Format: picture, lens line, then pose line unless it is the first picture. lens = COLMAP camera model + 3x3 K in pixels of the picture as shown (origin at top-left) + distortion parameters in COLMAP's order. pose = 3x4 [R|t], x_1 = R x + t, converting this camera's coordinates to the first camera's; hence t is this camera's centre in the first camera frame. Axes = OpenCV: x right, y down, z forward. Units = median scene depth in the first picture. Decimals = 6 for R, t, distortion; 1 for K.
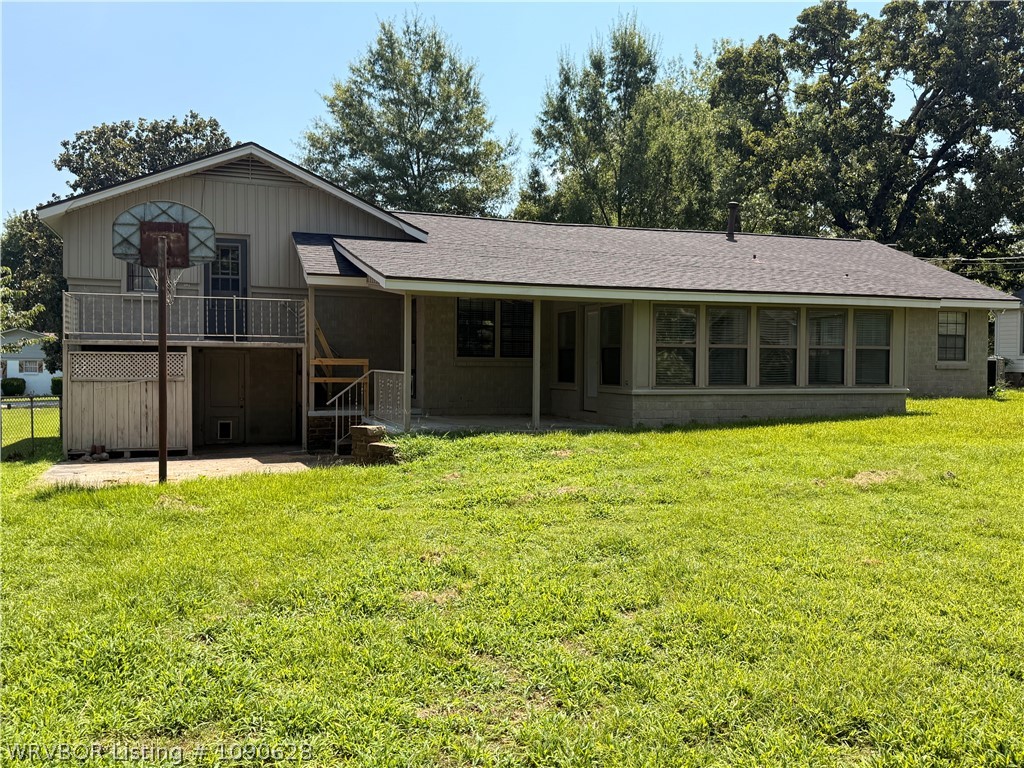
lens RADIAL K [[874.0, 0, 512.0], [0, 874.0, 384.0], [0, 0, 1]] dist [0.073445, -0.001333]
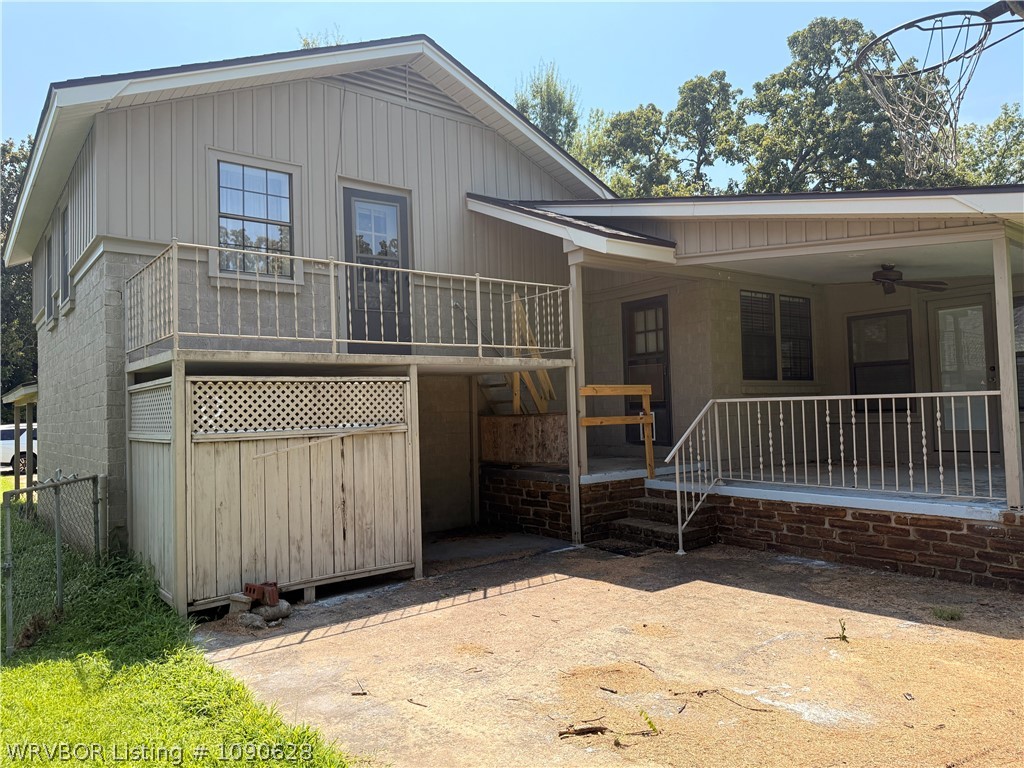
lens RADIAL K [[717.1, 0, 512.0], [0, 717.1, 384.0], [0, 0, 1]] dist [0.120178, -0.146464]
pose [[0.949840, -0.024405, 0.311782, -0.422863], [0.044251, 0.997408, -0.056739, -0.004867], [-0.309589, 0.067690, 0.948458, 0.554467]]
